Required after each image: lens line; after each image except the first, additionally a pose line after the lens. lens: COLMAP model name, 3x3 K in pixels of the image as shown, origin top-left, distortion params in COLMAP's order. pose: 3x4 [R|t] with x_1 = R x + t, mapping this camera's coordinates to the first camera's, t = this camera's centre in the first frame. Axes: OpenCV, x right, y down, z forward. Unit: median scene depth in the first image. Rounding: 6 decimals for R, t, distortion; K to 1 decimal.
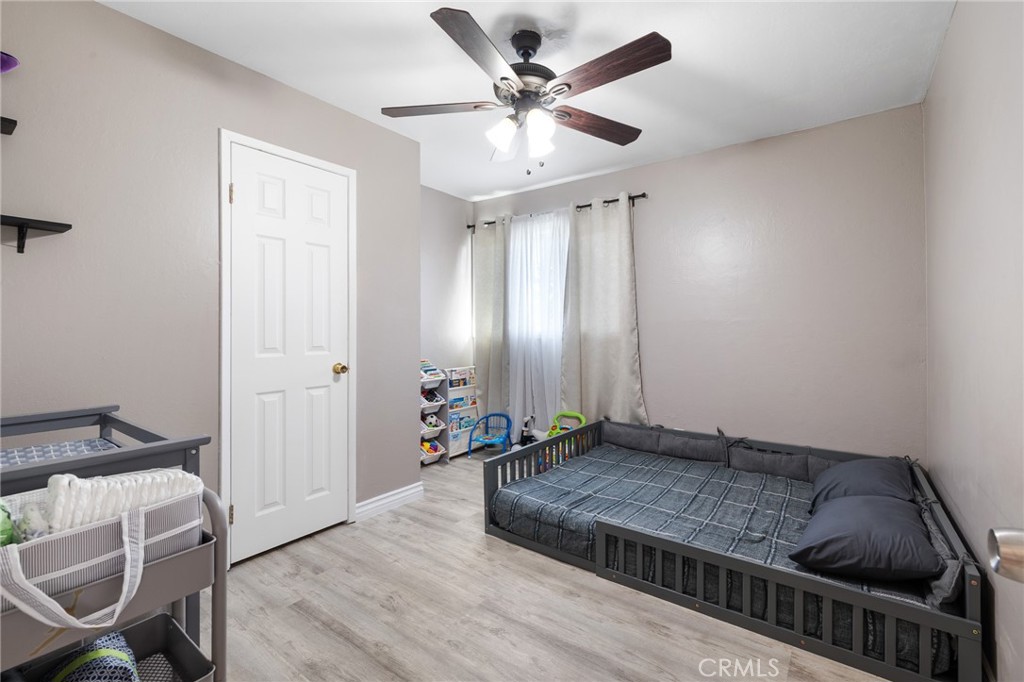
lens RADIAL K [[433.2, 0, 510.2], [0, 433.2, 324.7], [0, 0, 1]] dist [0.000406, 0.000010]
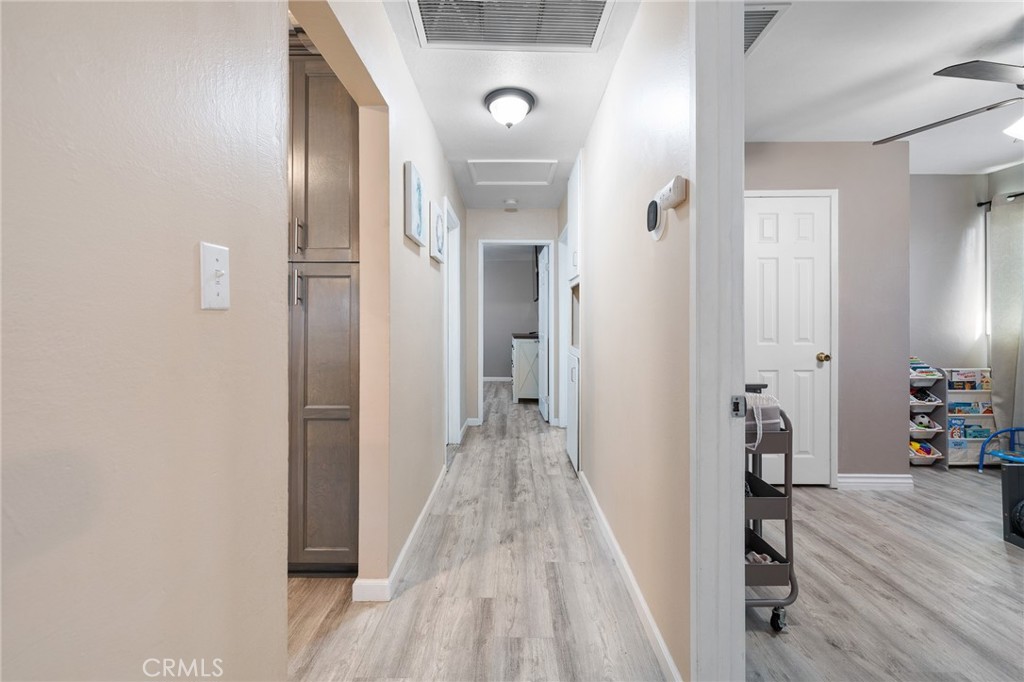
lens RADIAL K [[433.2, 0, 510.2], [0, 433.2, 324.7], [0, 0, 1]] dist [0.000406, 0.000010]
pose [[0.603270, 0.002239, -0.797534, 0.032370], [0.007297, 0.999939, 0.008328, -0.004526], [0.797503, -0.010844, 0.603217, -0.304945]]
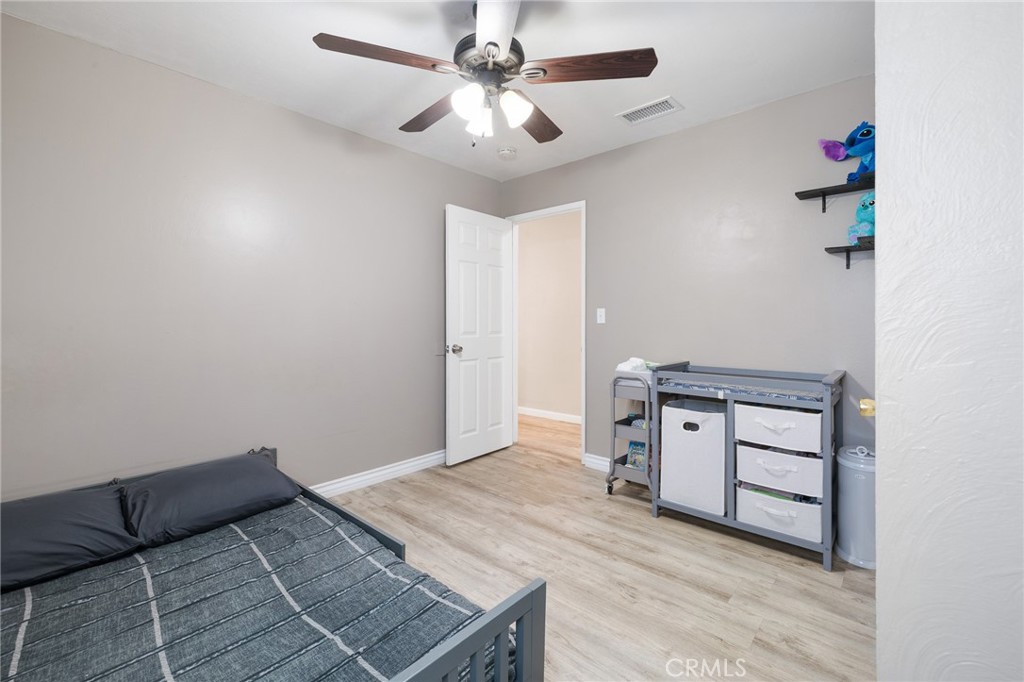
lens RADIAL K [[433.2, 0, 510.2], [0, 433.2, 324.7], [0, 0, 1]] dist [0.000406, 0.000010]
pose [[-0.997167, -0.000820, 0.075209, -0.041669], [-0.001378, 0.999972, -0.007365, 0.016723], [-0.075201, -0.007448, -0.997141, 1.086824]]
